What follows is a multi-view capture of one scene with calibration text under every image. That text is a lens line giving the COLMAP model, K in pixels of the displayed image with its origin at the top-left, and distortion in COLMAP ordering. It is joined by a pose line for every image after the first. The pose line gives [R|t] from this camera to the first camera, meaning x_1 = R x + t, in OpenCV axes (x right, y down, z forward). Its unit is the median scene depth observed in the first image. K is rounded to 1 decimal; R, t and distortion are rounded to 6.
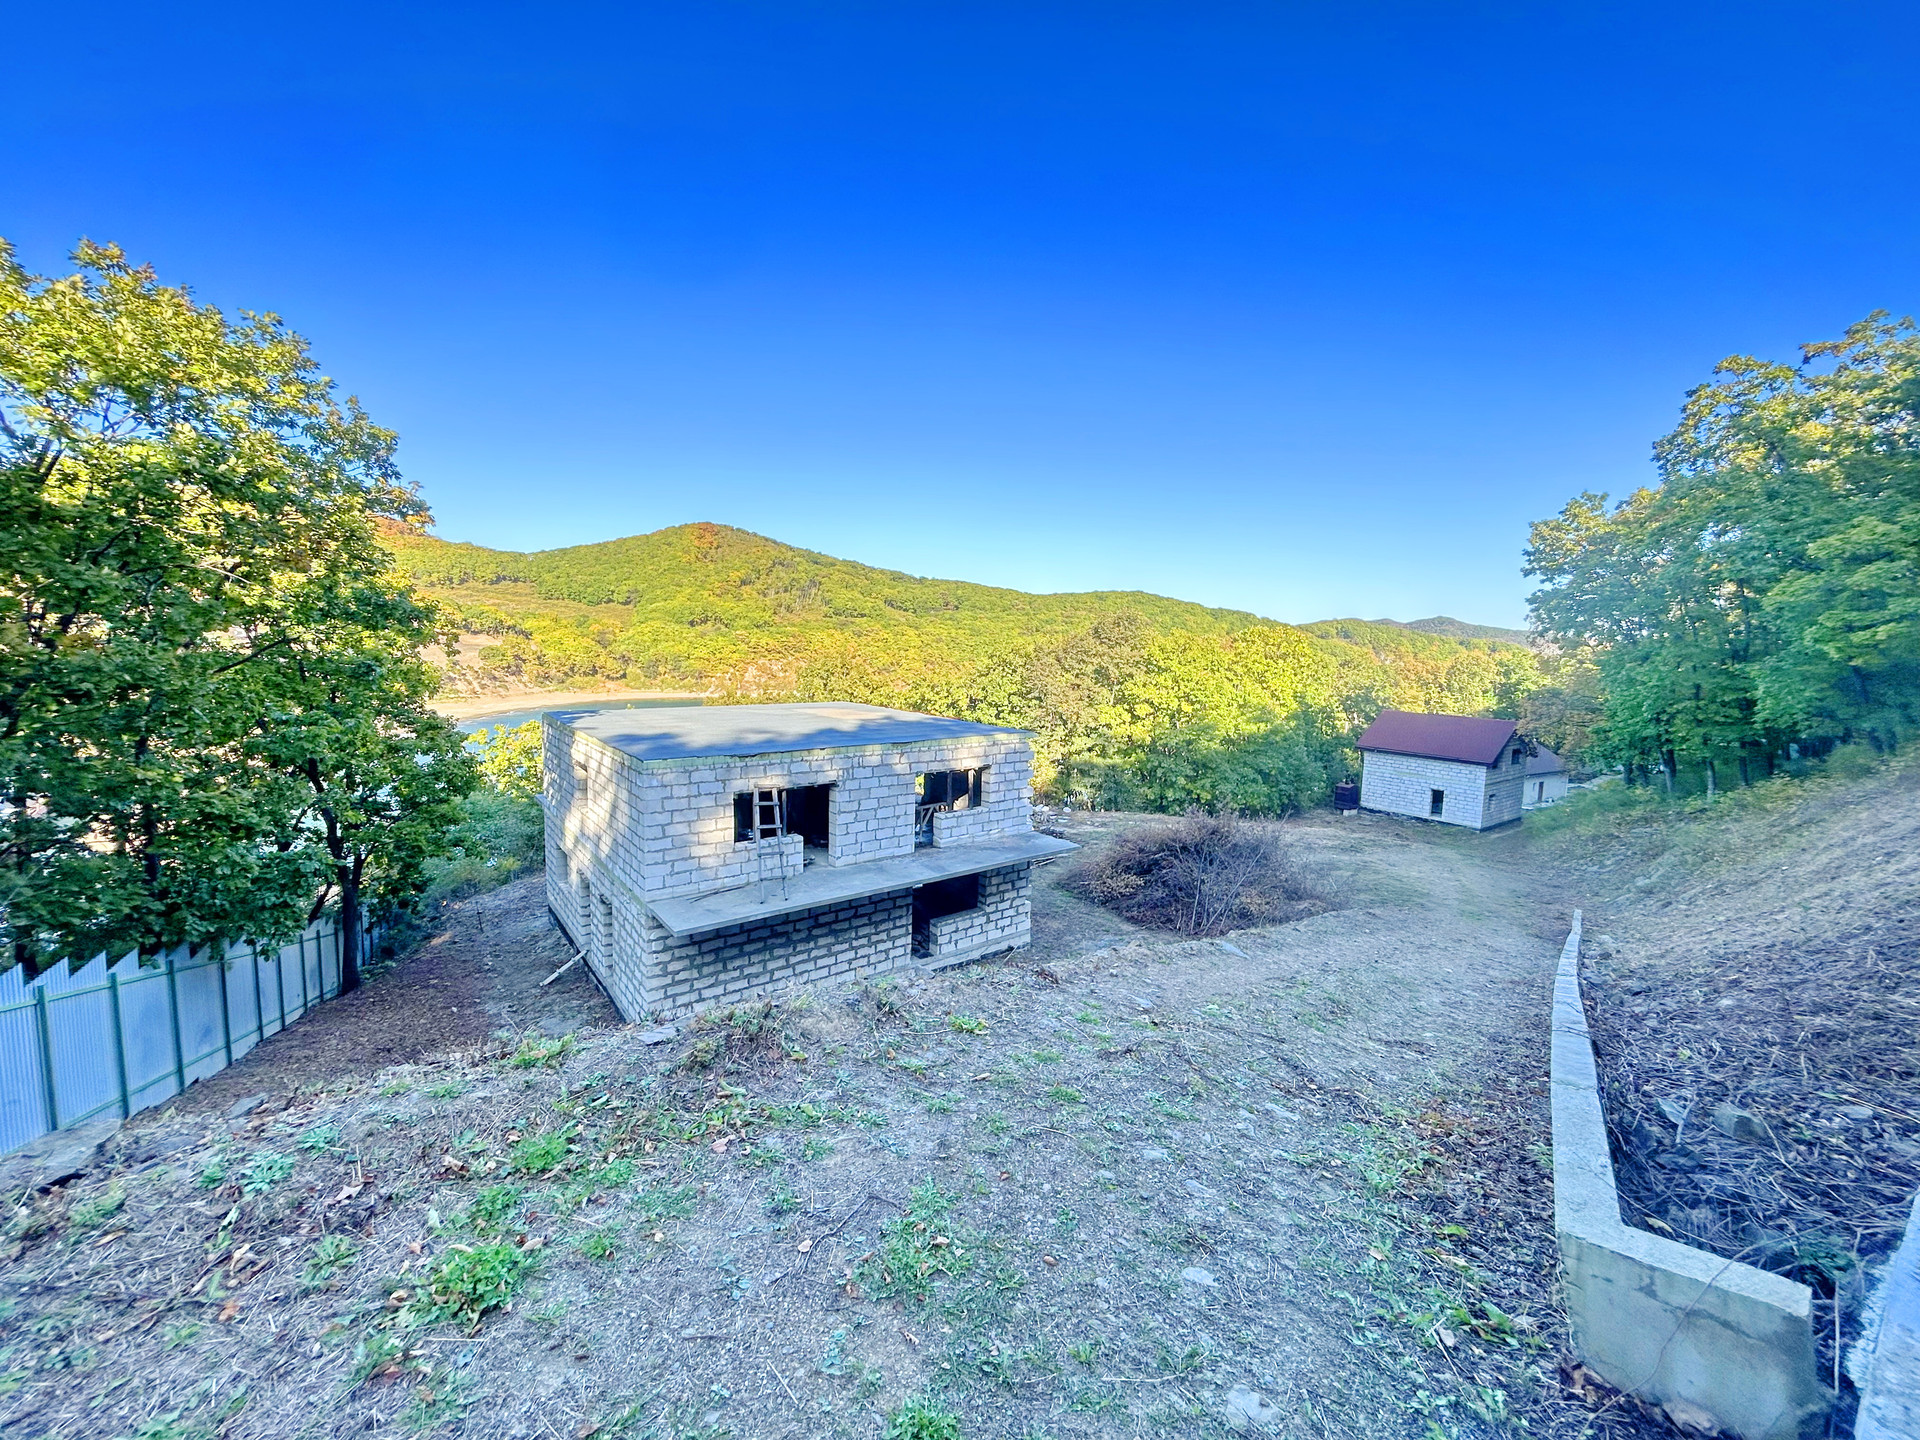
lens RADIAL K [[788.4, 0, 966.9], [0, 788.4, 720.4], [0, 0, 1]] dist [-0.001937, -0.000624]
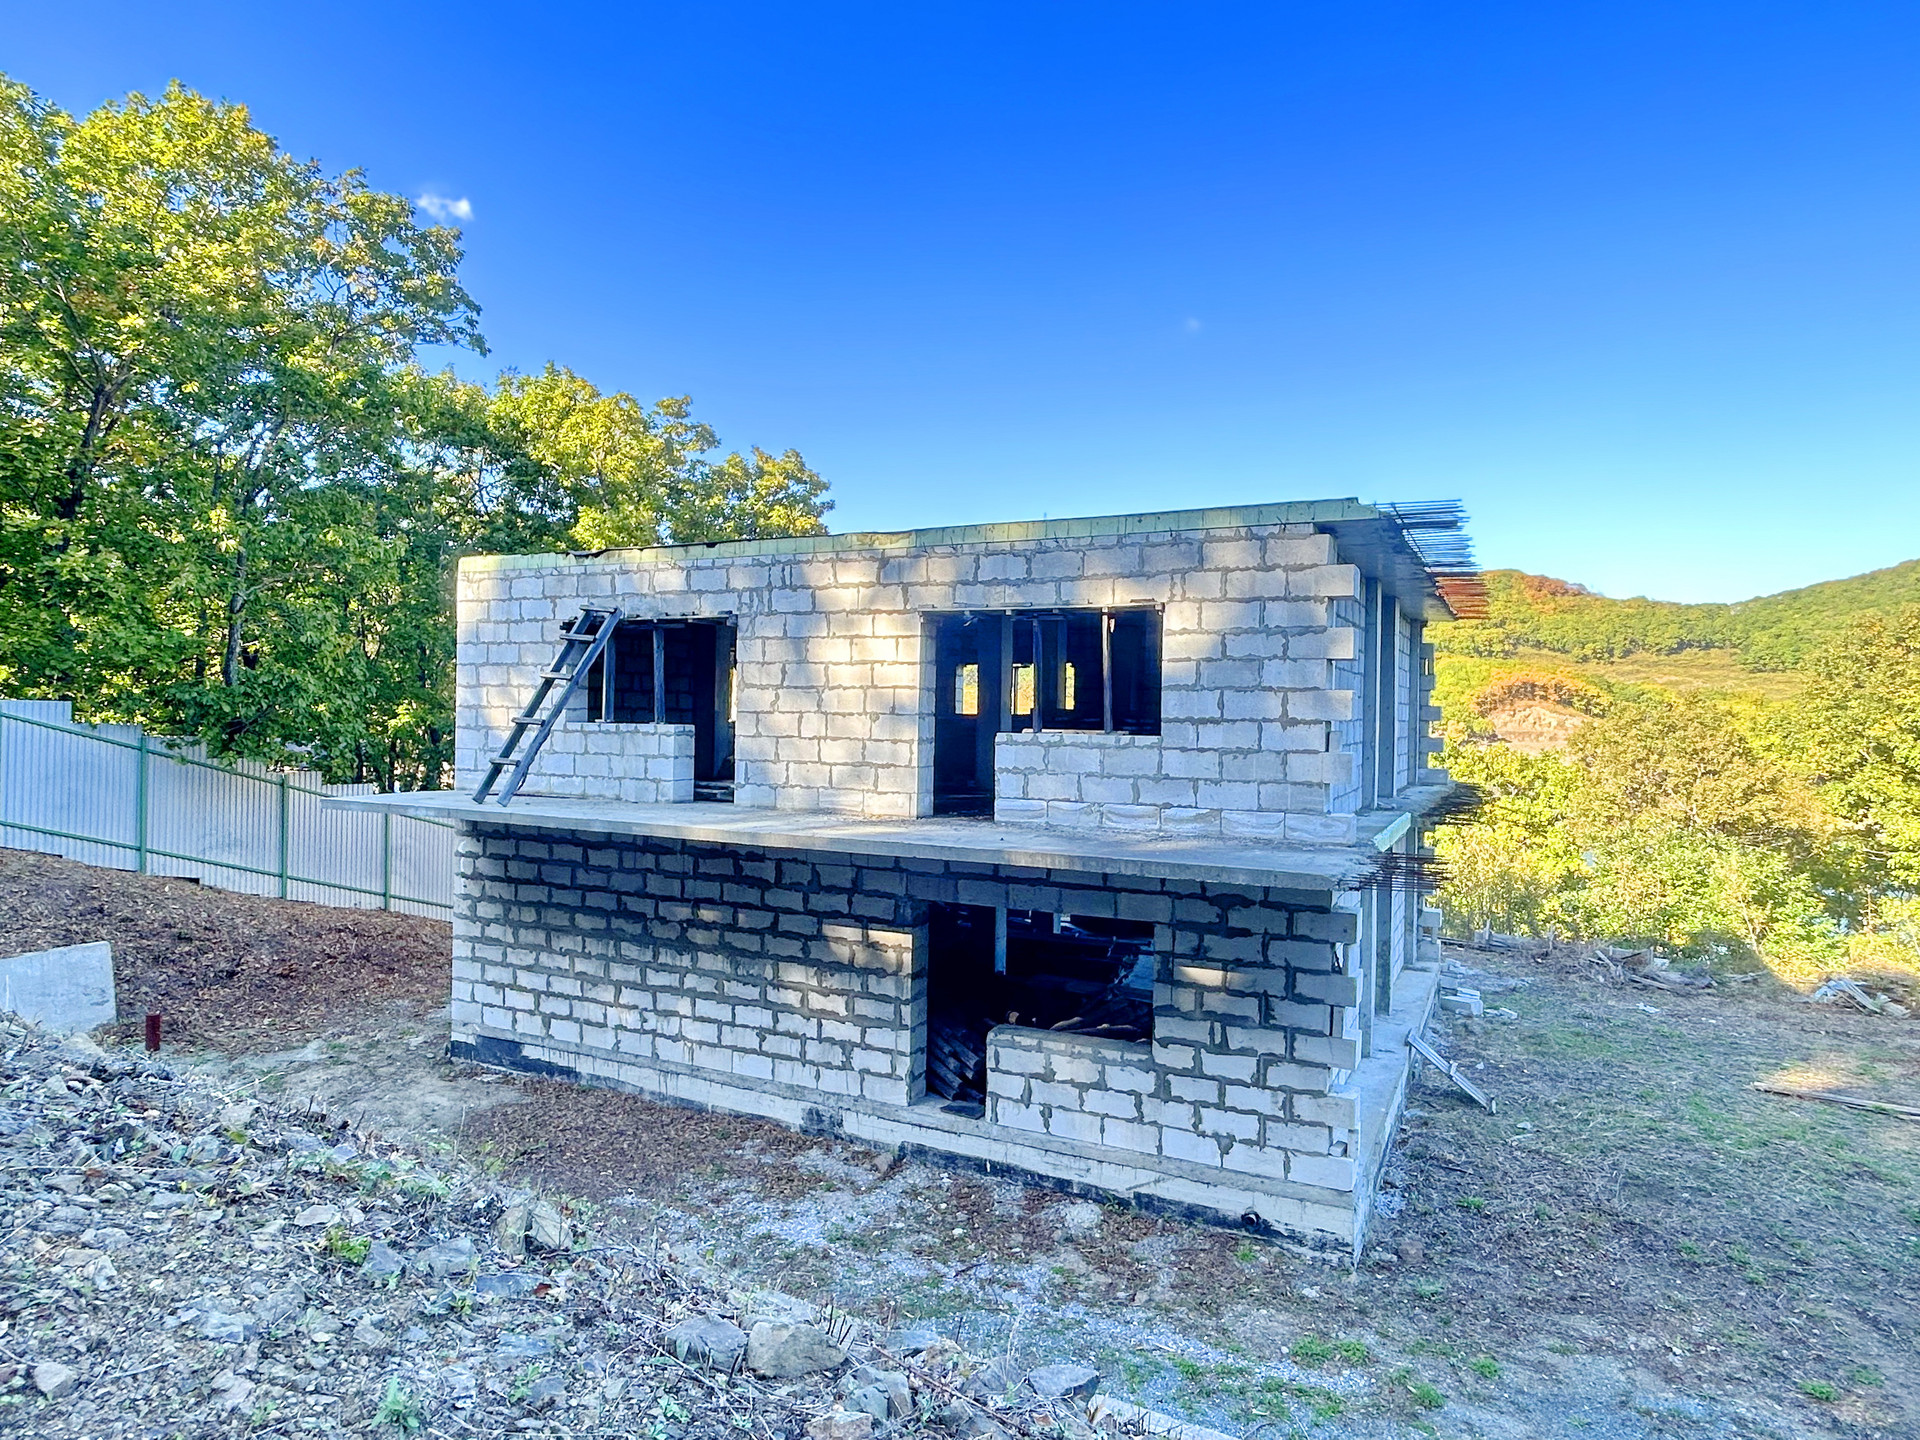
lens RADIAL K [[1116.2, 0, 970.9], [0, 1116.2, 720.4], [0, 0, 1]] dist [0.008501, -0.012227]
pose [[0.419775, -0.016412, -0.907480, 0.364840], [-0.100250, 0.992880, -0.064329, 0.124495], [0.902075, 0.117979, 0.415141, 0.639446]]
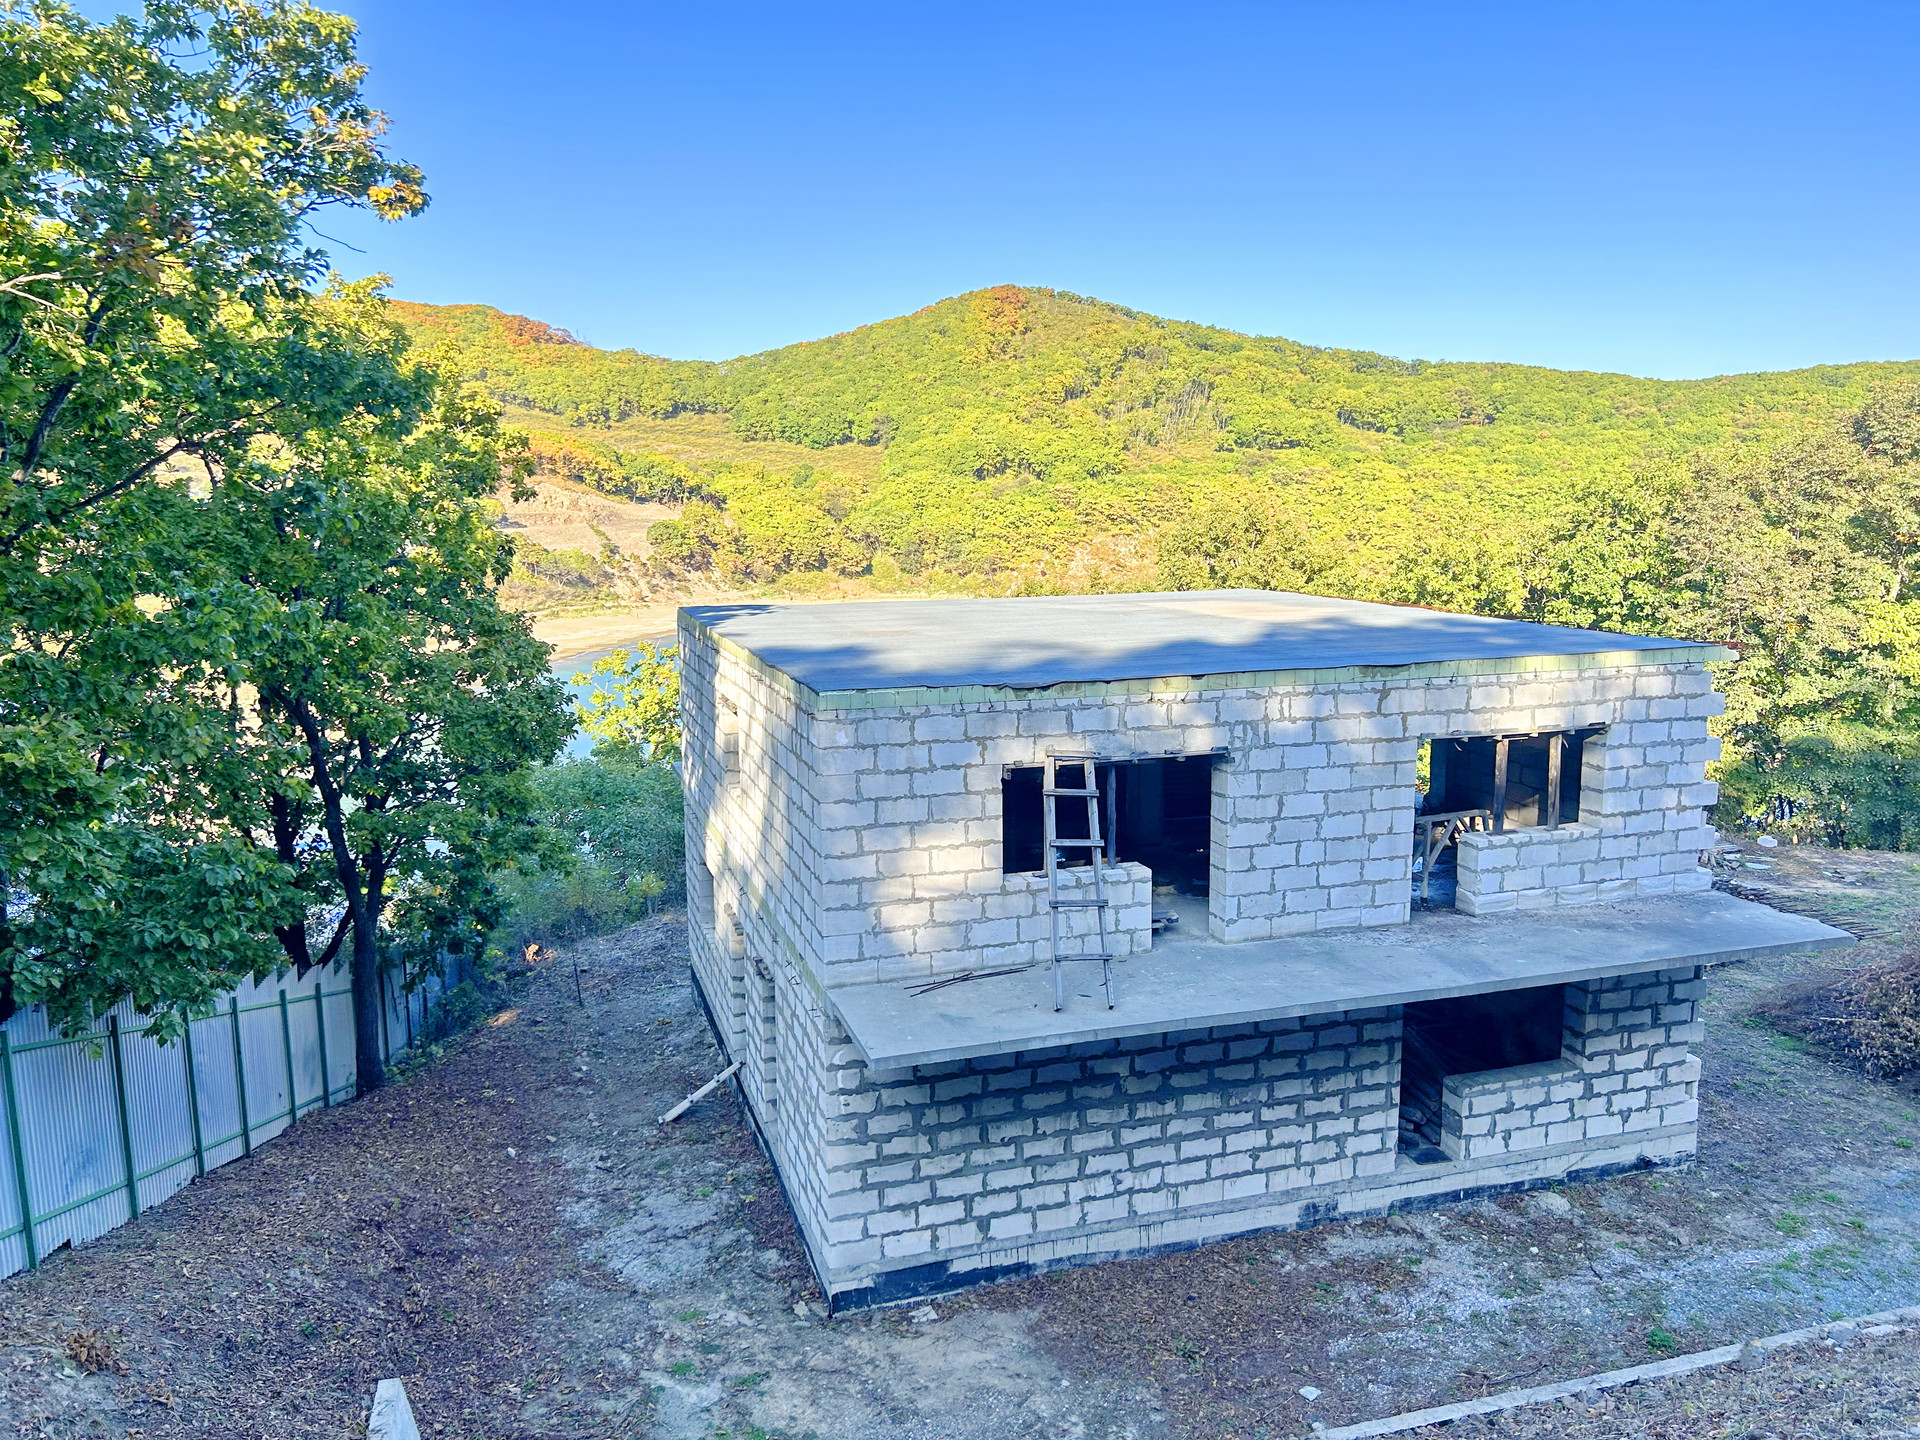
lens RADIAL K [[1469.7, 0, 935.0], [0, 1469.7, 728.6], [0, 0, 1]] dist [0.064739, -0.075046]
pose [[0.933605, 0.024443, -0.357470, -0.017845], [-0.005181, 0.998487, 0.054744, 0.015284], [0.358267, -0.049258, 0.932319, 0.125307]]
